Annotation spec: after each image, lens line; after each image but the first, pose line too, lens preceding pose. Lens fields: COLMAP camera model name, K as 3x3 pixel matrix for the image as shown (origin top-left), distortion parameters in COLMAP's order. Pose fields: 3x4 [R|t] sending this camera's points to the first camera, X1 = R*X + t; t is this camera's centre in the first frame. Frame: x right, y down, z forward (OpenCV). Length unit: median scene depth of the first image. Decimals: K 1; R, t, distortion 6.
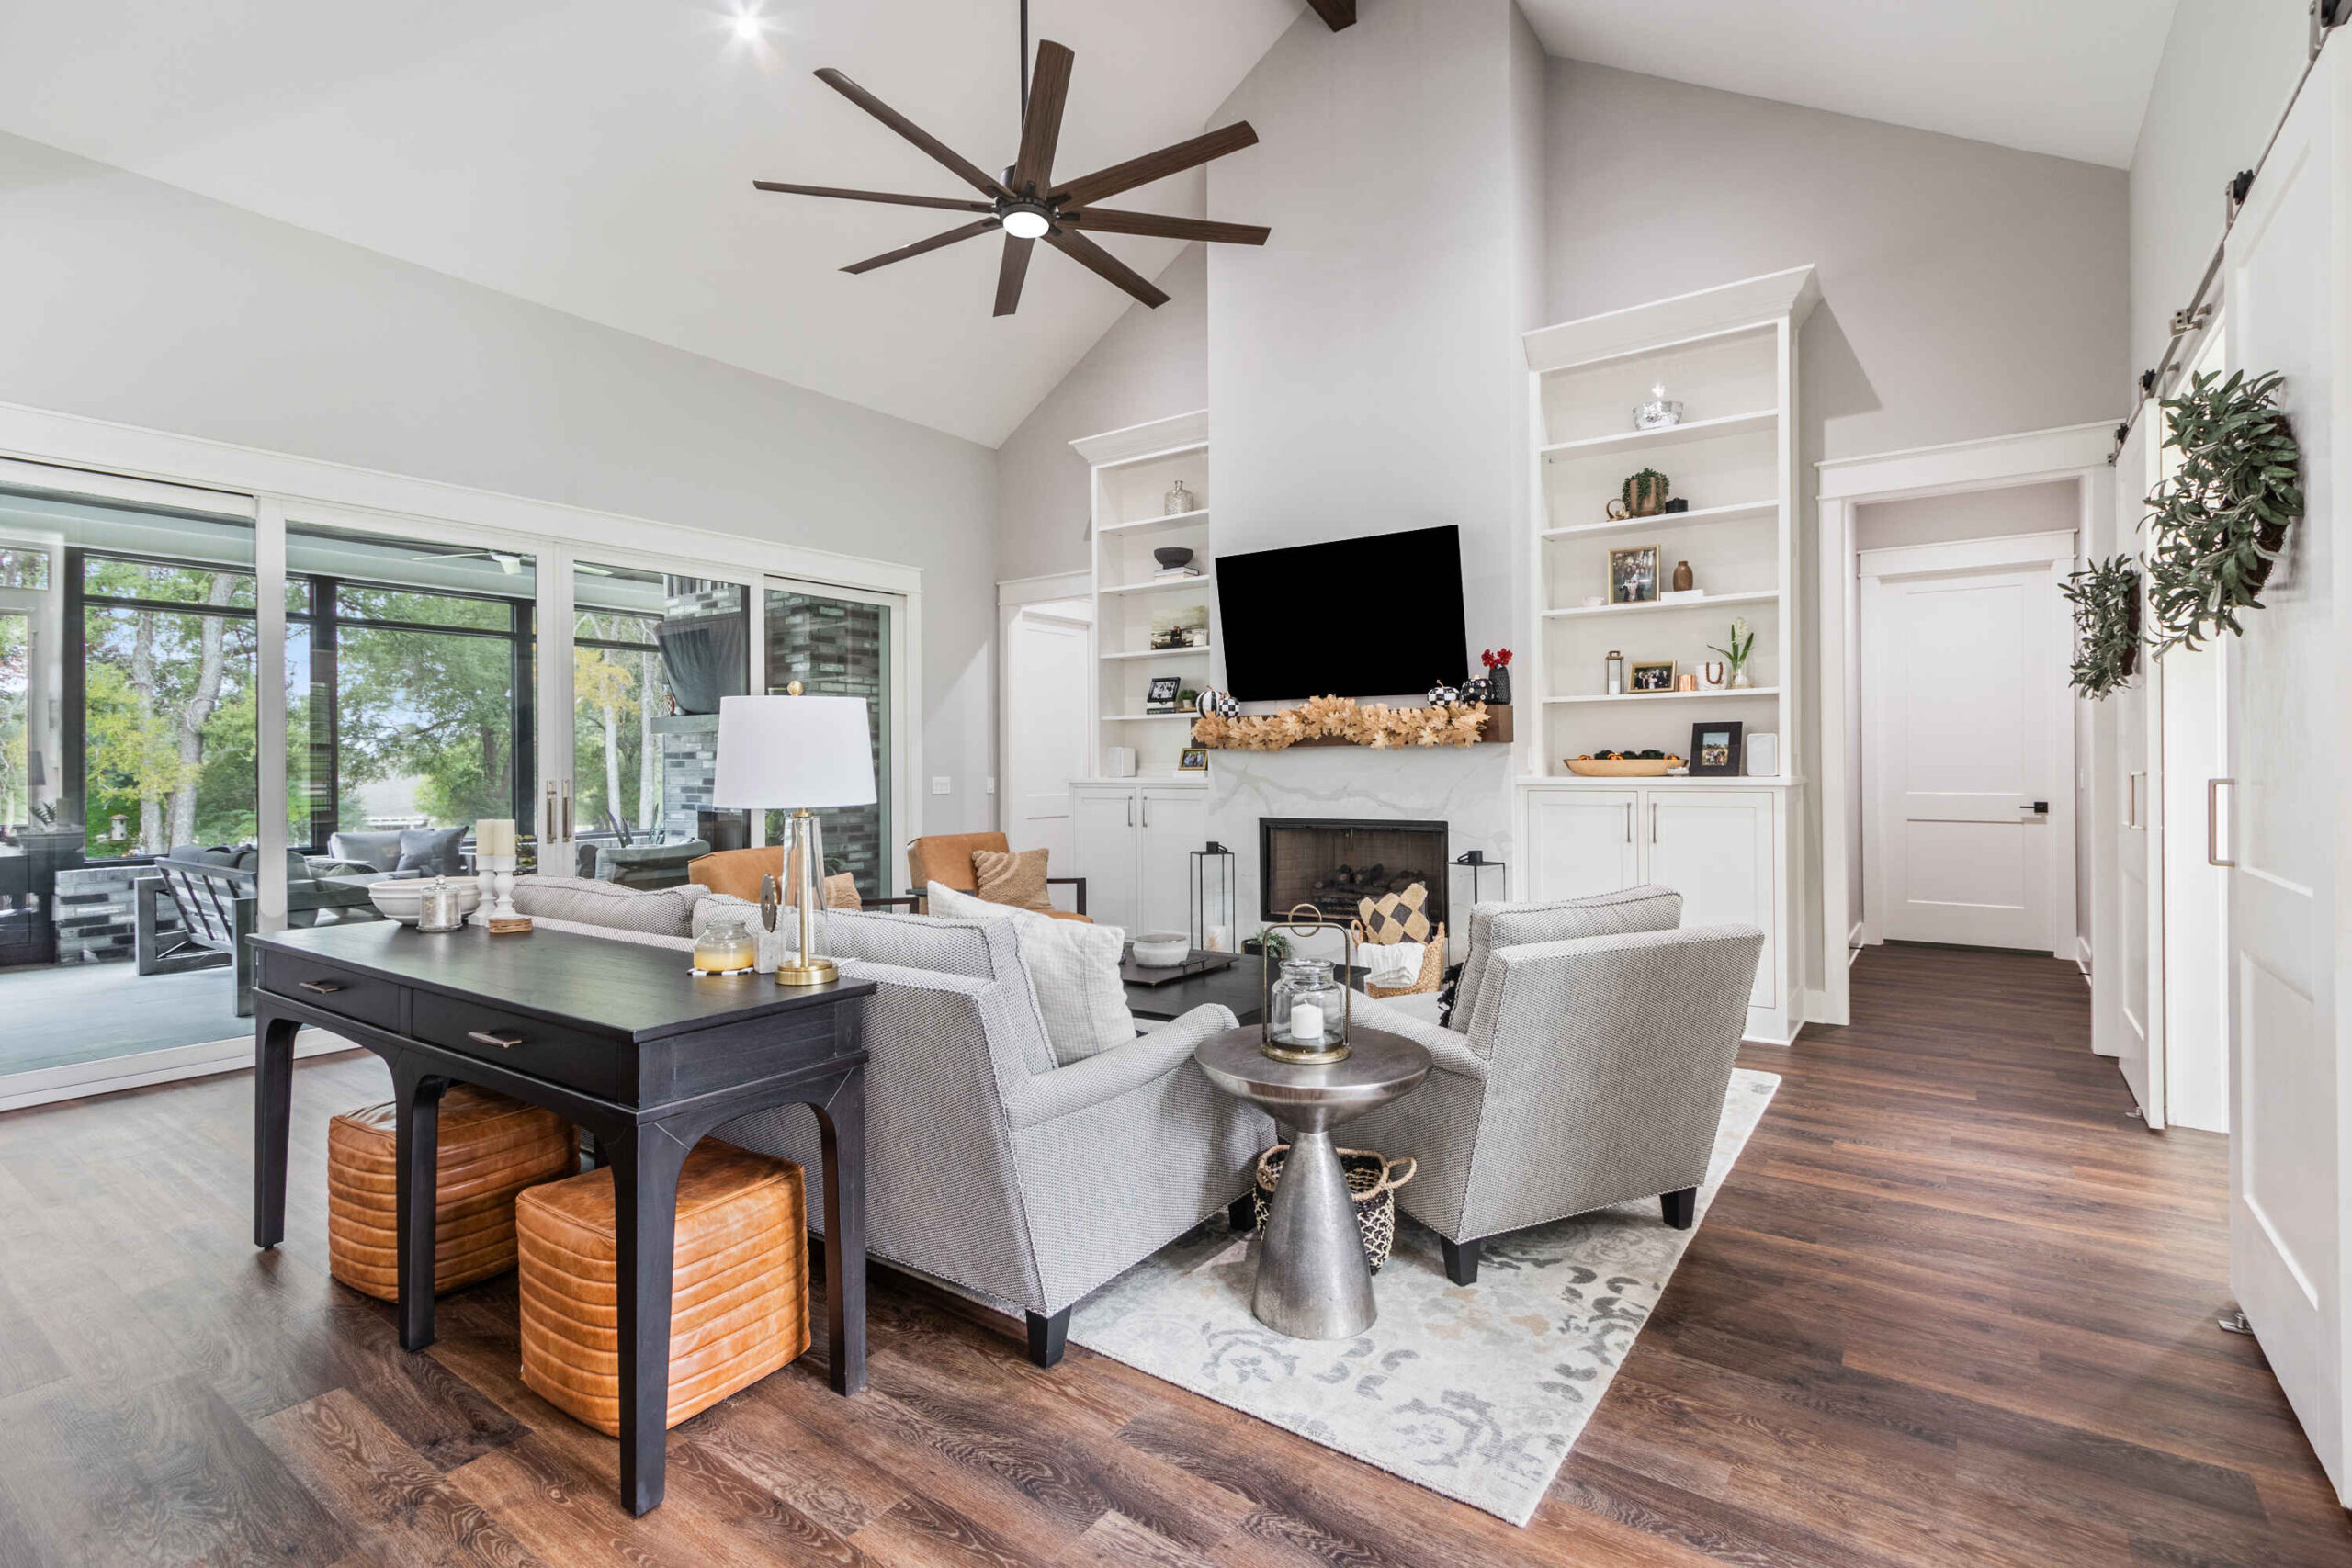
lens RADIAL K [[1108.8, 0, 1193.1], [0, 1108.8, 760.9], [0, 0, 1]] dist [0.010004, -0.001415]
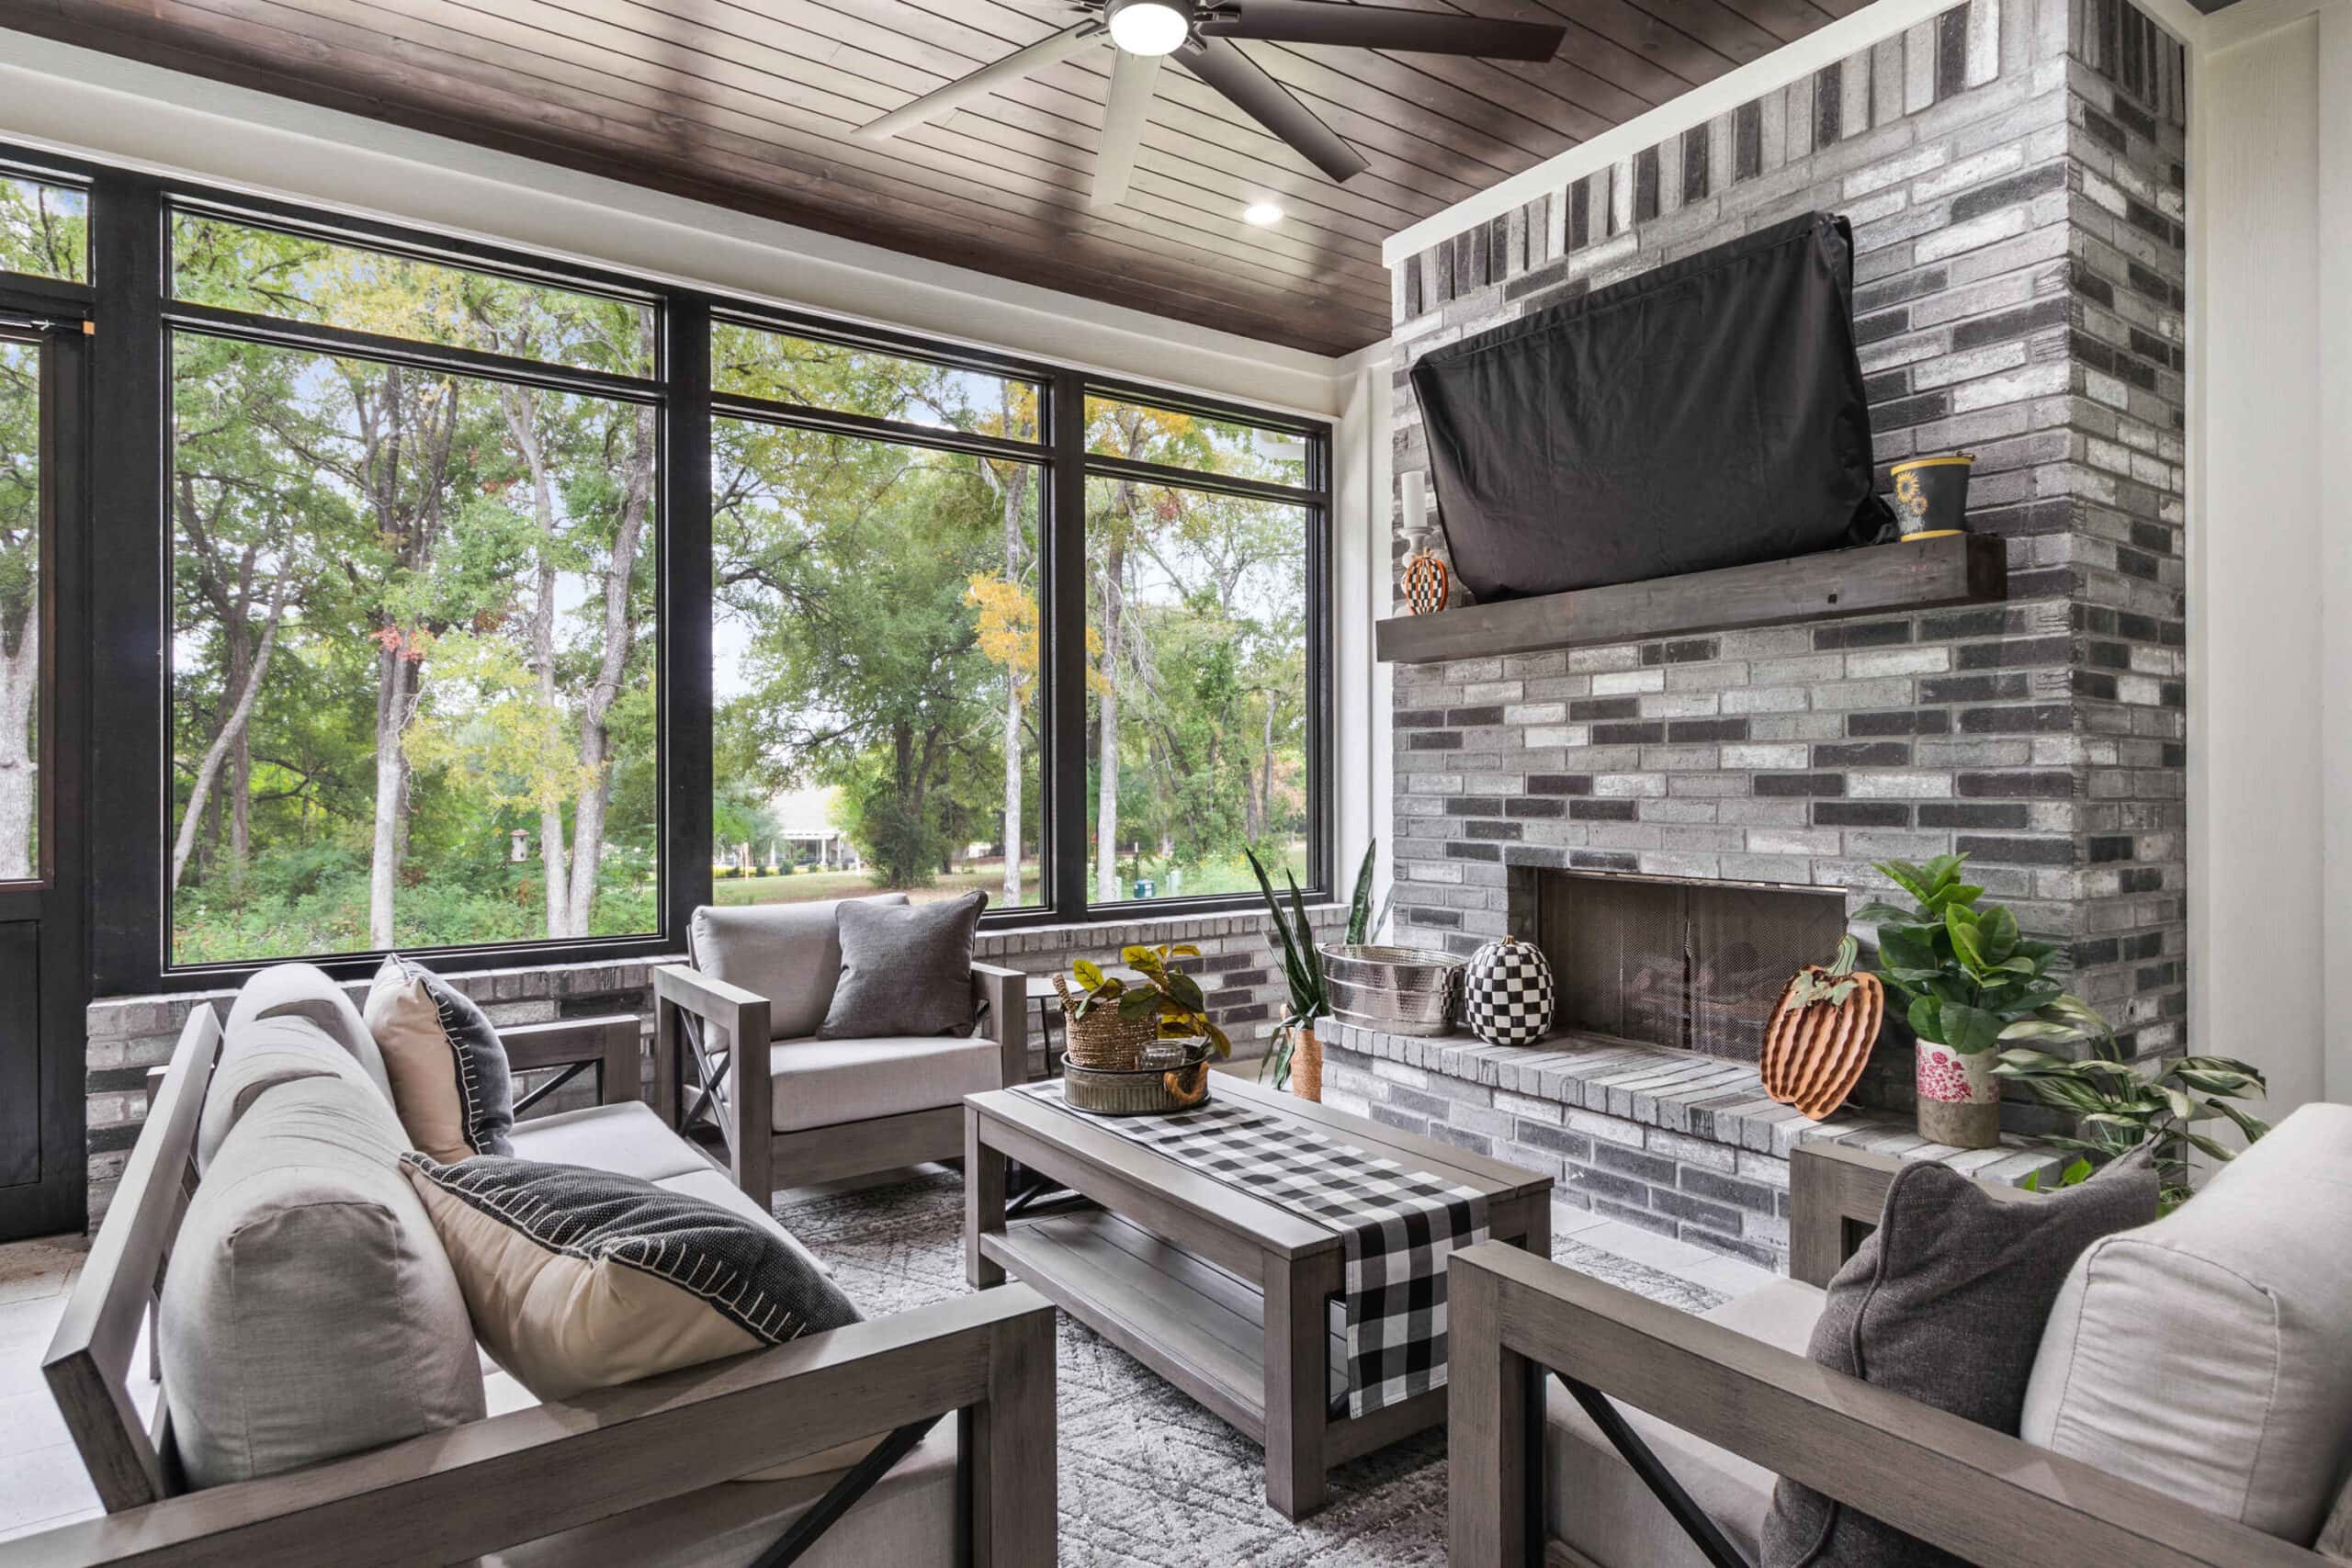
lens RADIAL K [[1264.7, 0, 1167.7], [0, 1264.7, 771.9], [0, 0, 1]] dist [0.003960, -0.000433]
pose [[0.941454, 0.002058, -0.337137, -0.167477], [-0.003353, 0.999989, -0.003261, 0.006516], [0.337126, 0.004201, 0.941450, 0.229254]]
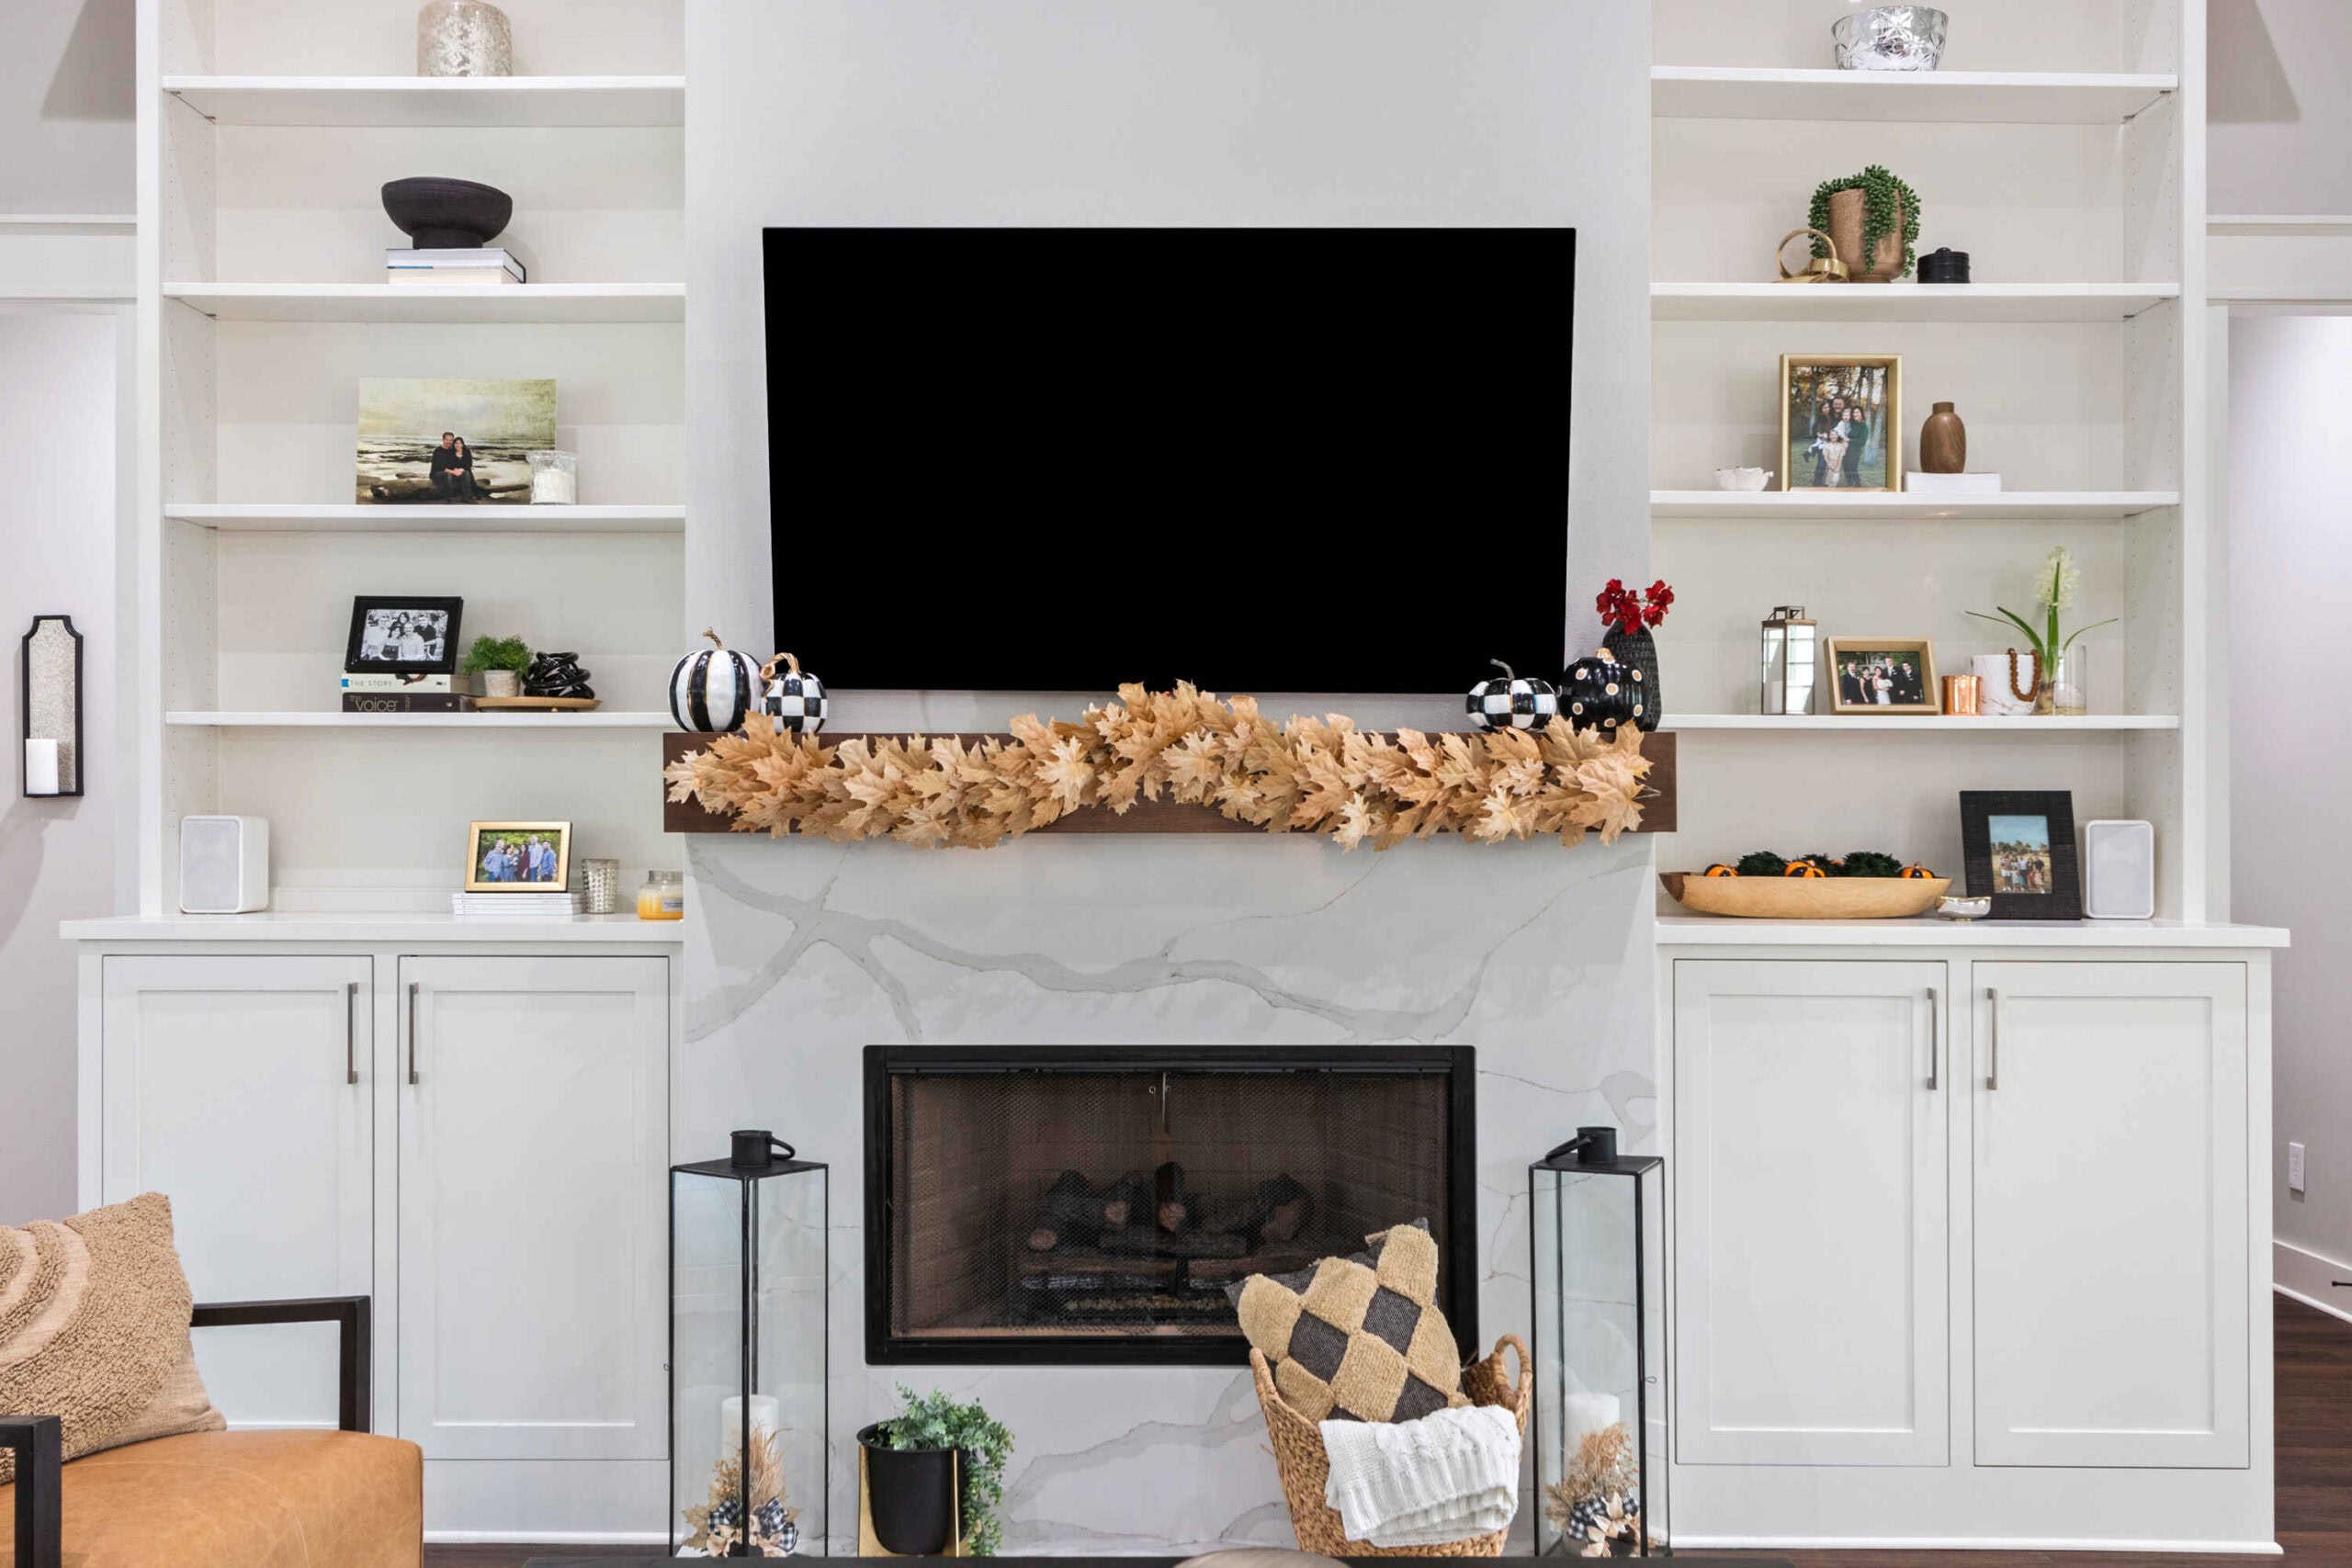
lens RADIAL K [[2366.4, 0, 1175.7], [0, 2366.4, 794.0], [0, 0, 1]] dist [0.040166, 0.000000]
pose [[0.821120, 0.018535, 0.570454, -0.293624], [-0.012171, 0.999814, -0.014966, -0.015158], [-0.570625, 0.005346, 0.821193, 0.418717]]
